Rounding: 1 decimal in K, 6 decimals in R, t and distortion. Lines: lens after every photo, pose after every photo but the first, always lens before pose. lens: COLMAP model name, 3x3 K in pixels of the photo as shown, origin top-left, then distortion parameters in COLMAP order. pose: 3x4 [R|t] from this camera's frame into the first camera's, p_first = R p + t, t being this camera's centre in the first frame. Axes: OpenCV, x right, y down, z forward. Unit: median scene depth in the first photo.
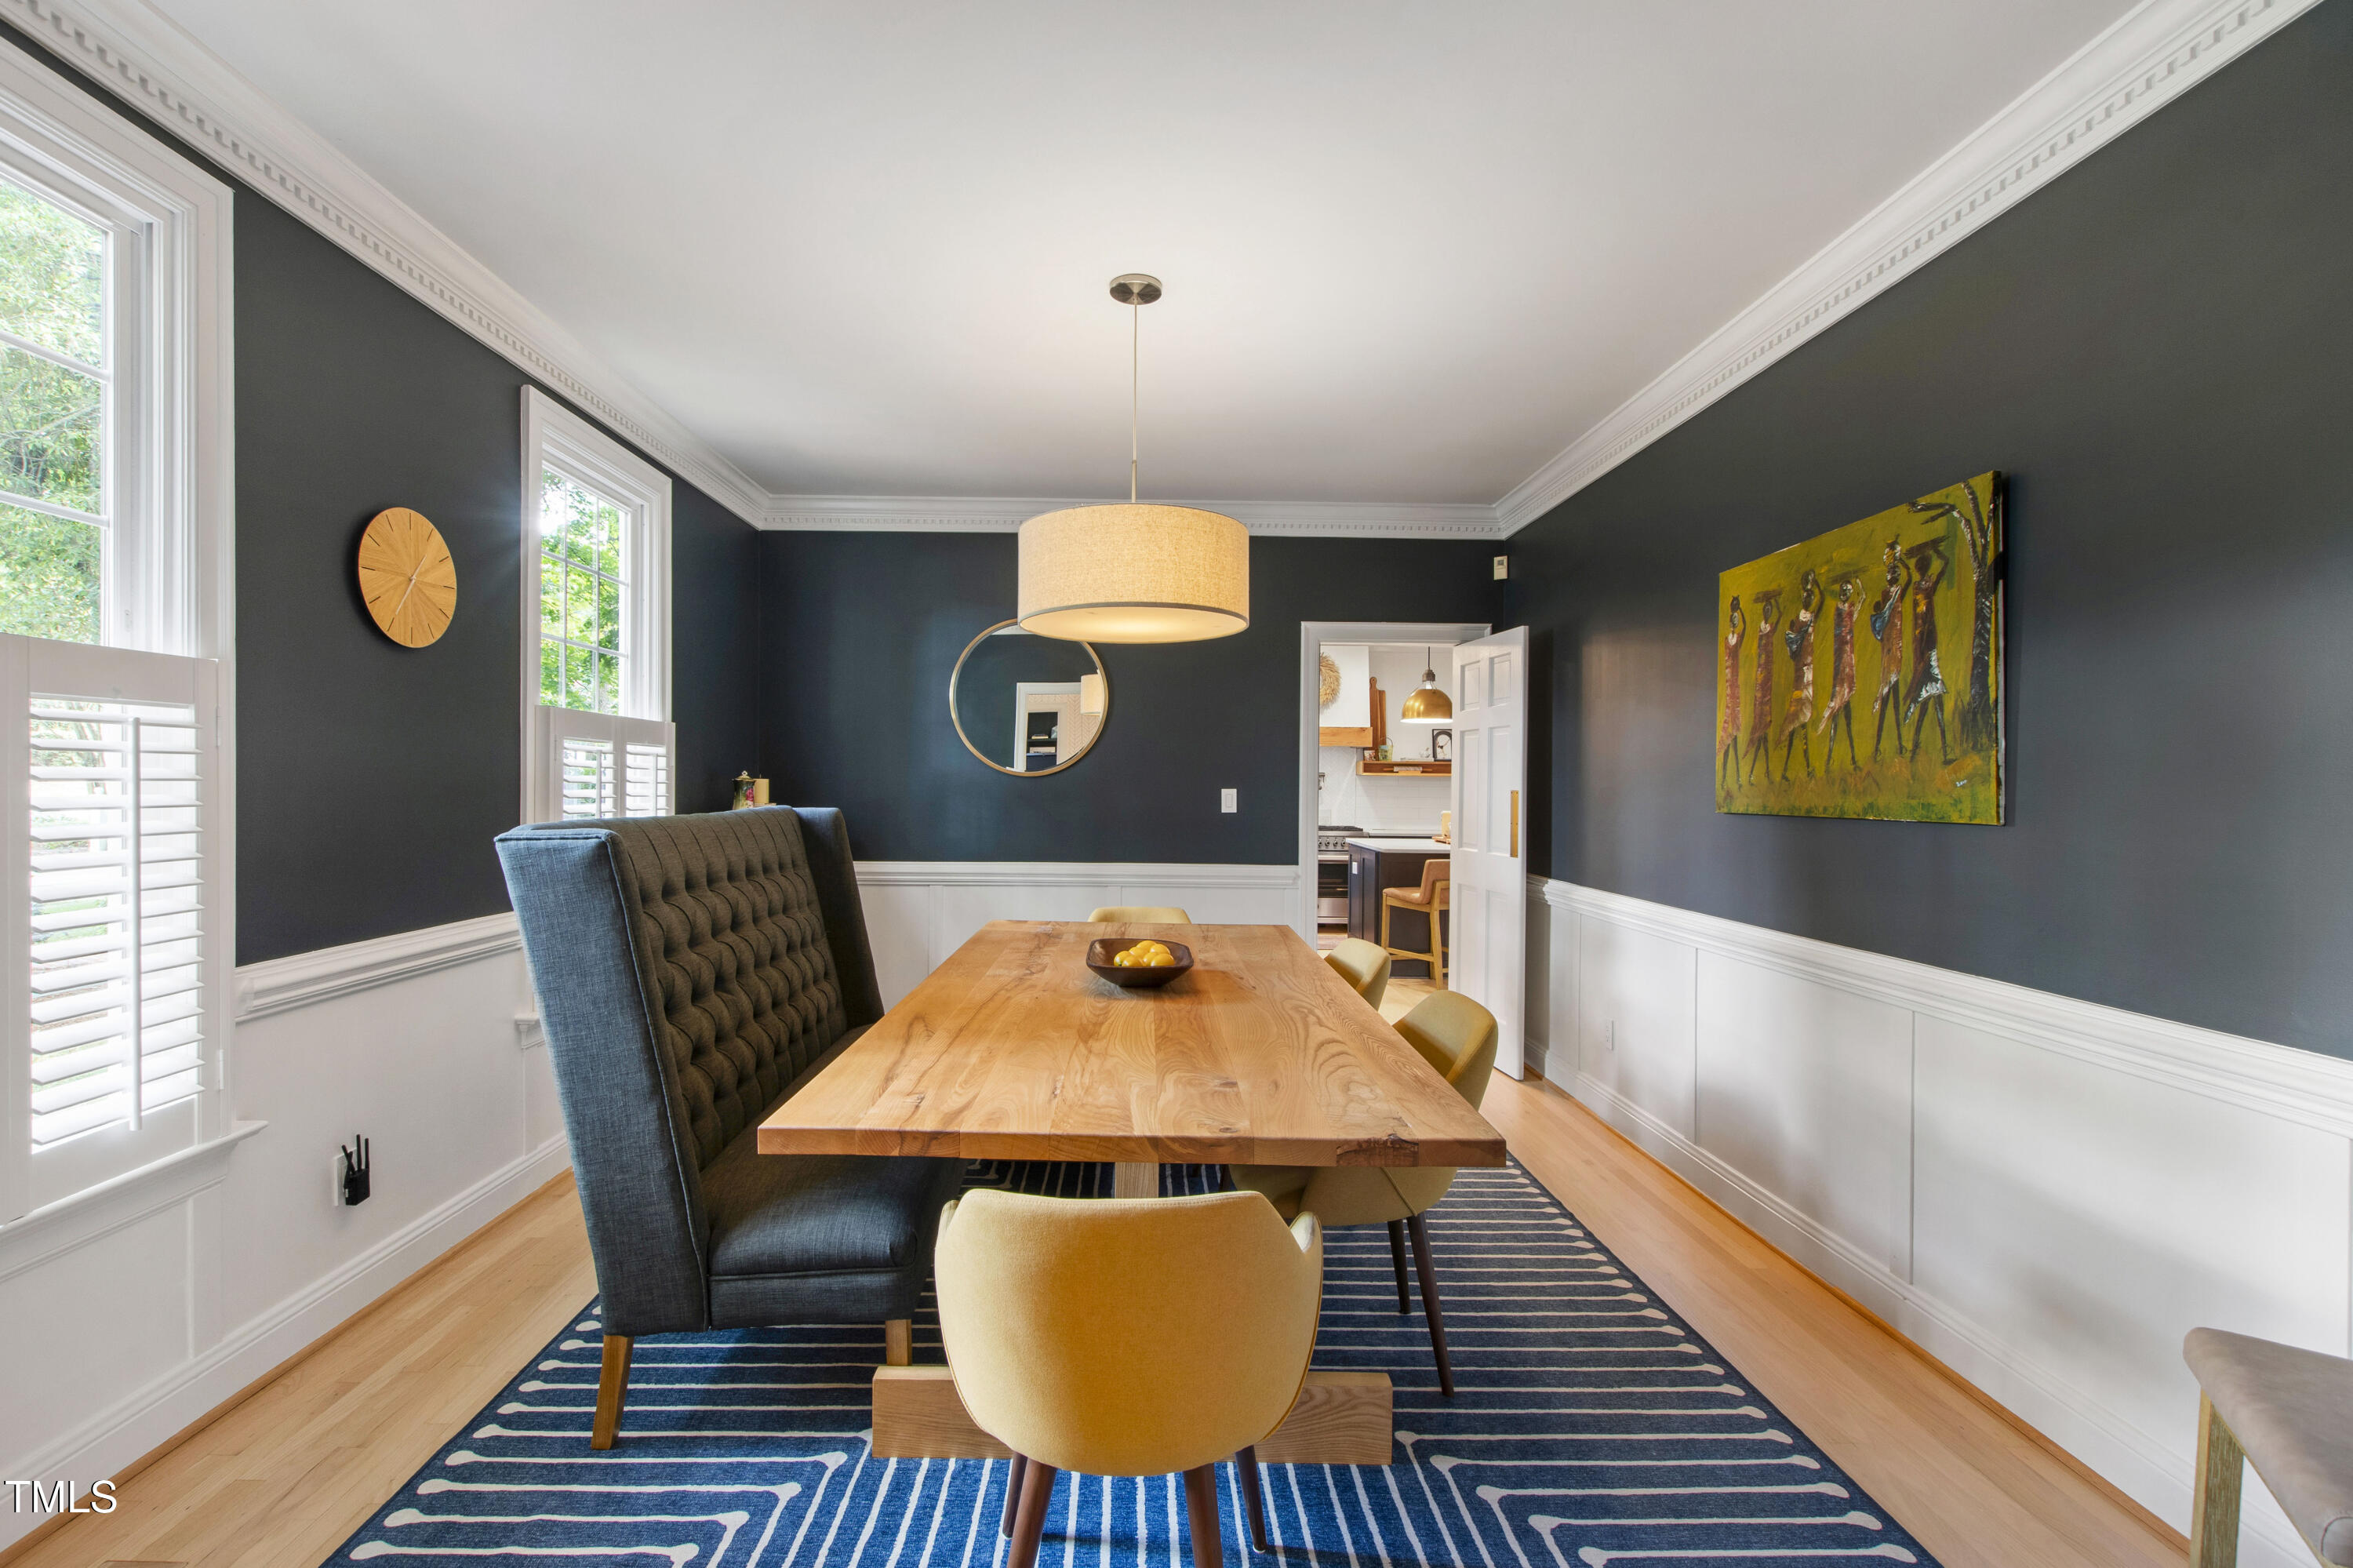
lens RADIAL K [[1026.3, 0, 1151.6], [0, 1026.3, 782.0], [0, 0, 1]] dist [0.000700, 0.000030]
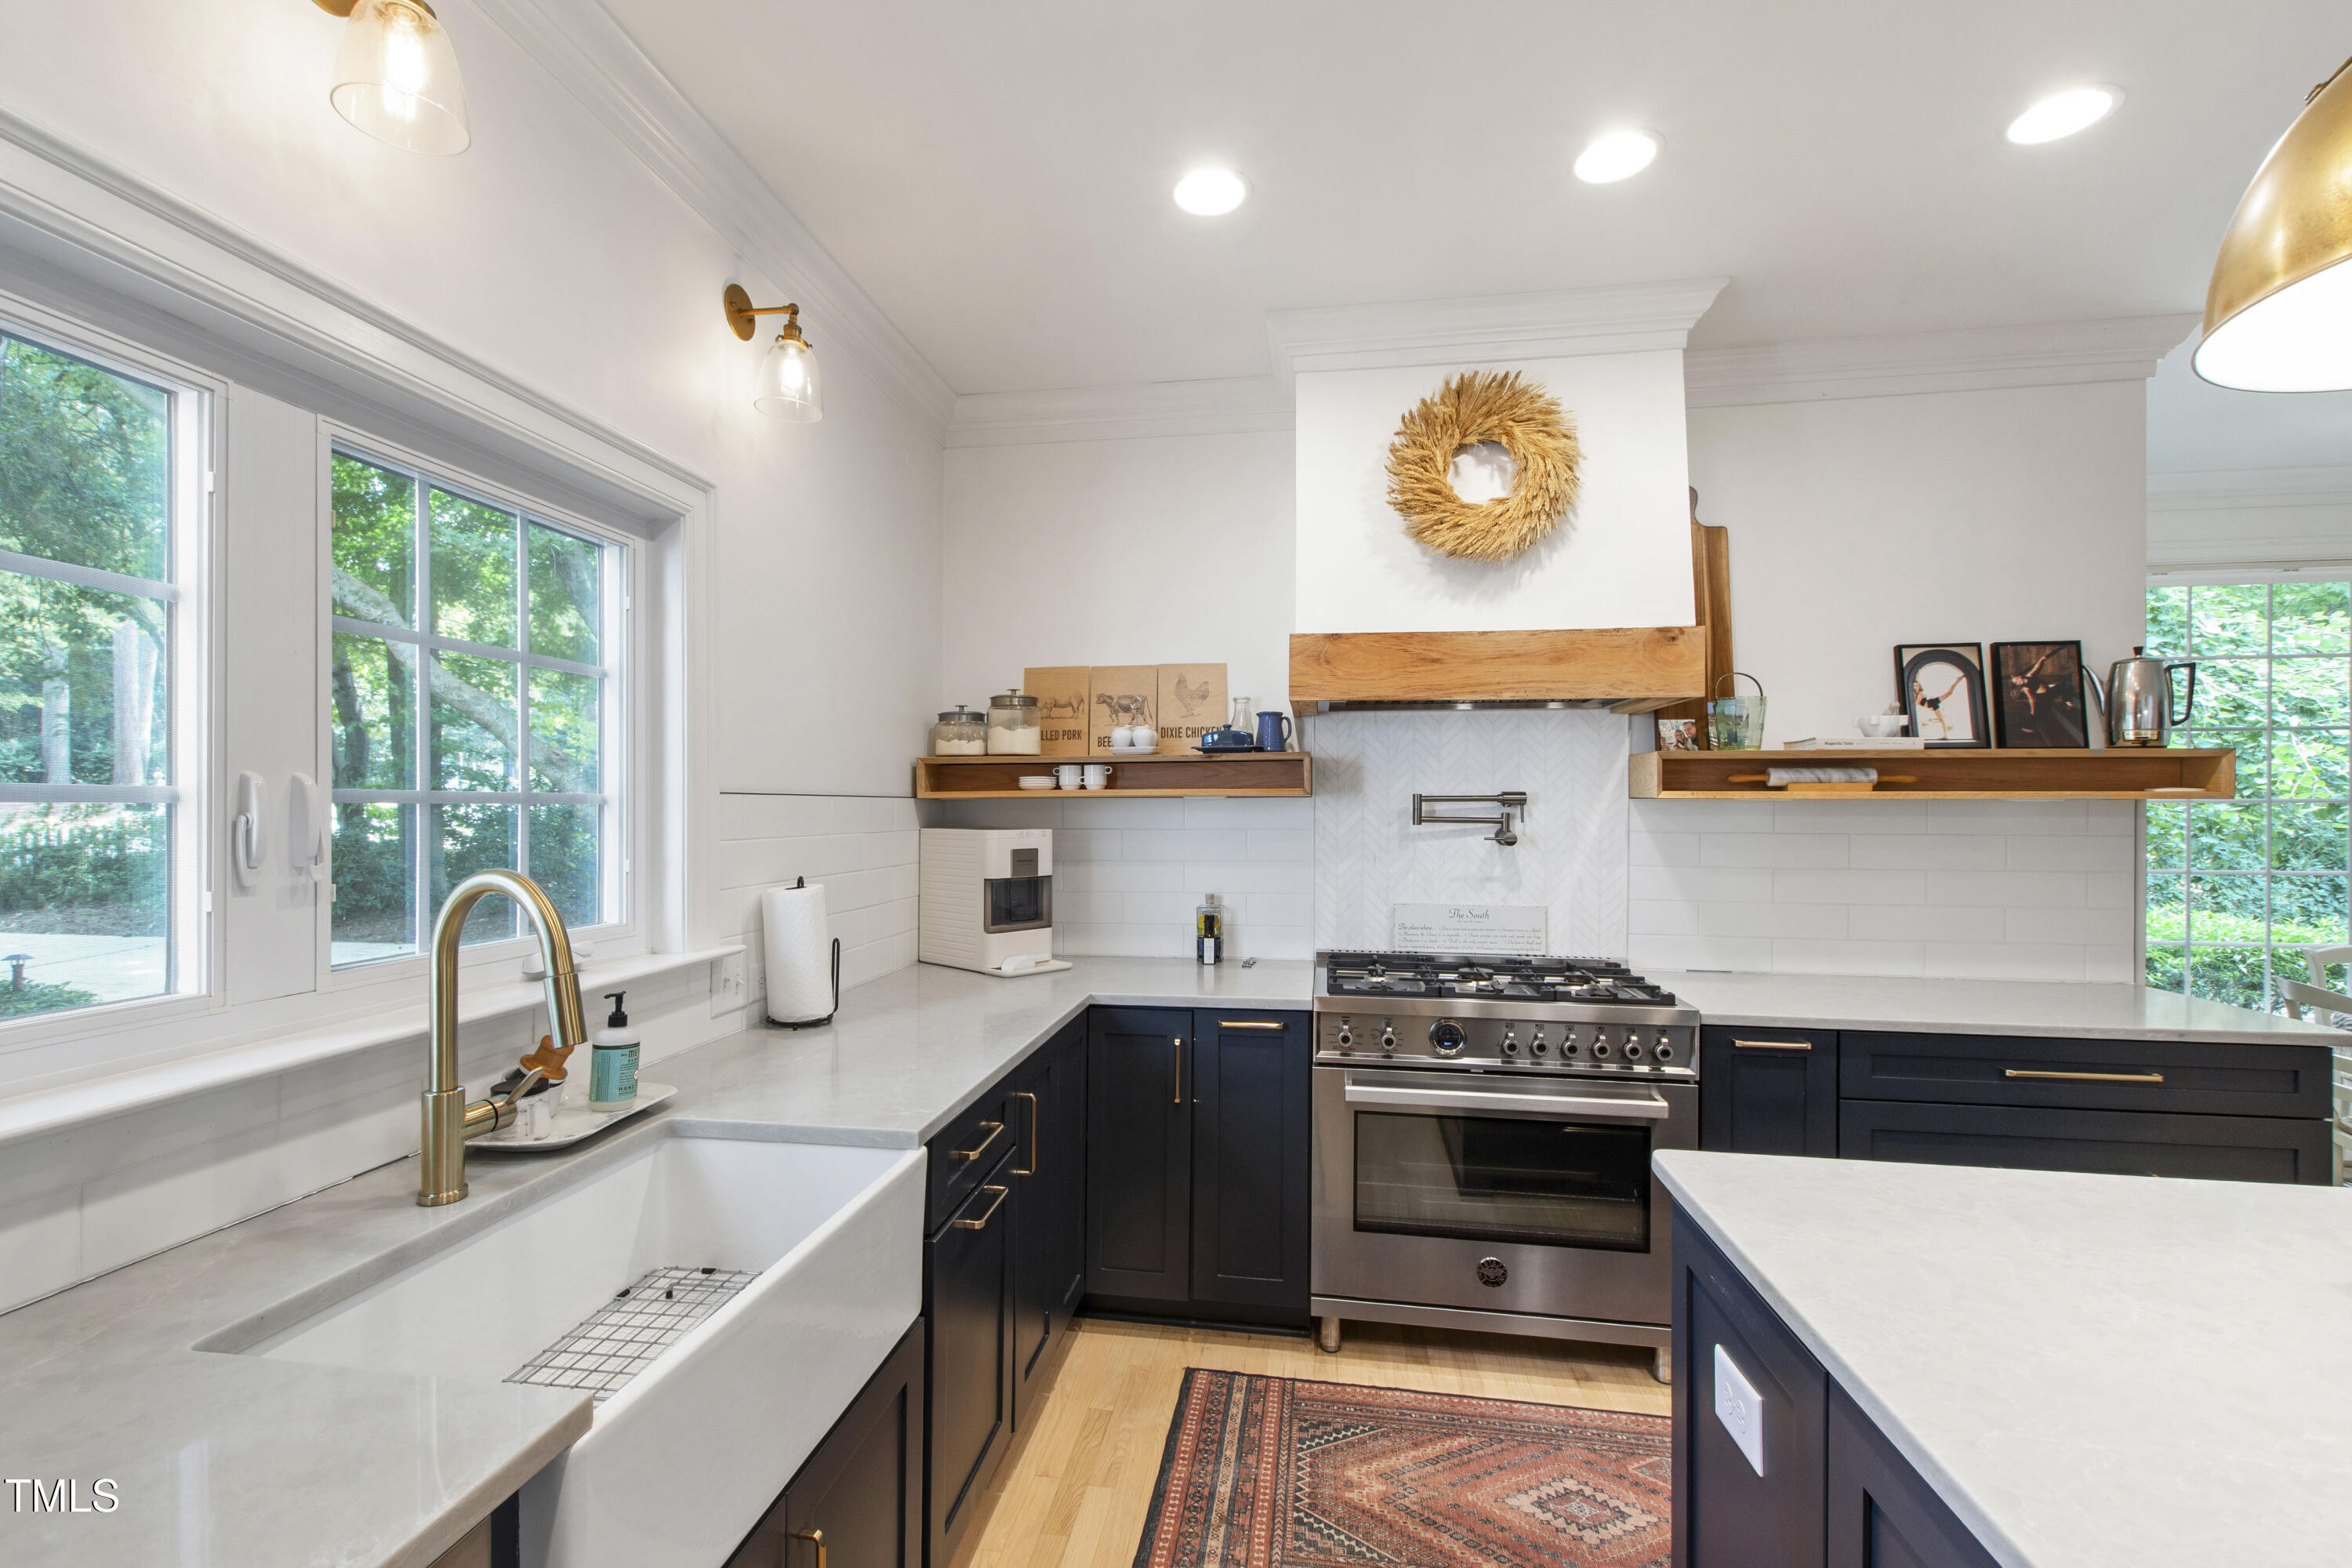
lens RADIAL K [[1025.8, 0, 1172.6], [0, 1025.8, 789.6], [0, 0, 1]] dist [0.000700, 0.000030]
pose [[0.985100, -0.009199, -0.171739, 0.289510], [0.009088, 0.999958, -0.001436, -0.025676], [0.171745, -0.000146, 0.985141, 1.677747]]
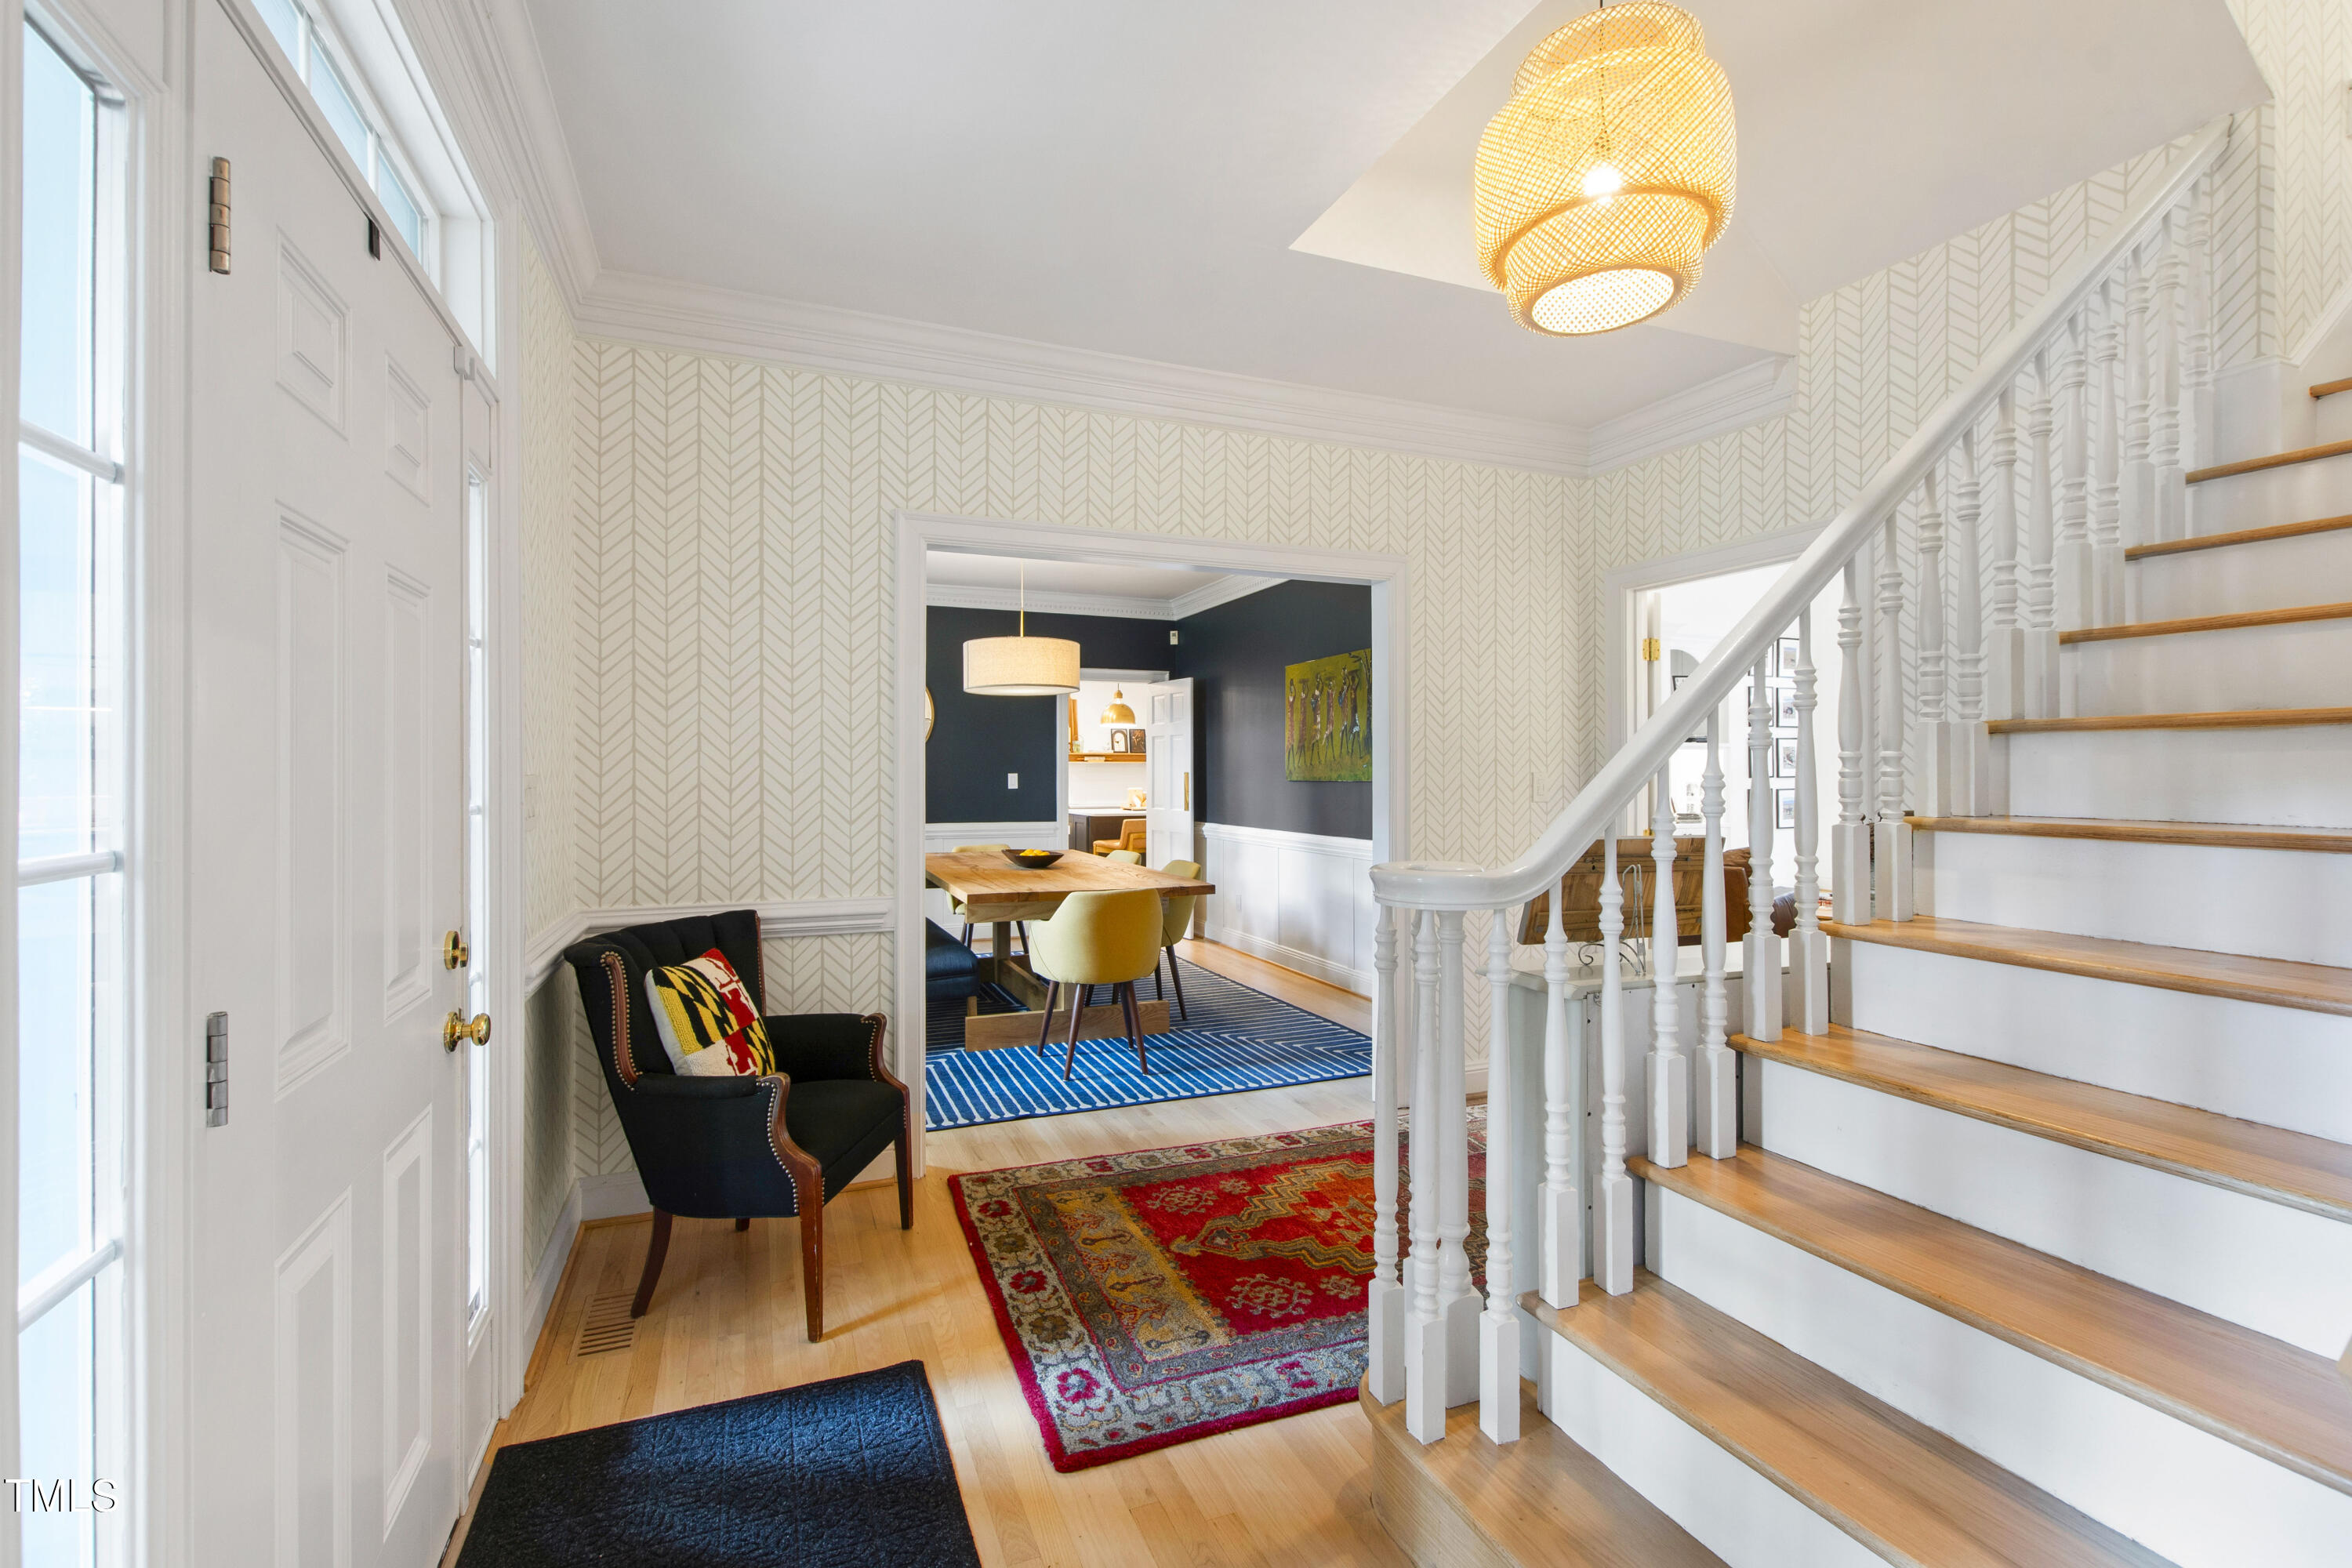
lens RADIAL K [[1025.8, 0, 1169.3], [0, 1025.8, 772.0], [0, 0, 1]] dist [0.000700, 0.000030]
pose [[0.934802, -0.013905, 0.354897, -0.327528], [0.013152, 0.999903, 0.004533, -0.000711], [-0.354926, 0.000430, 0.934894, -0.691003]]
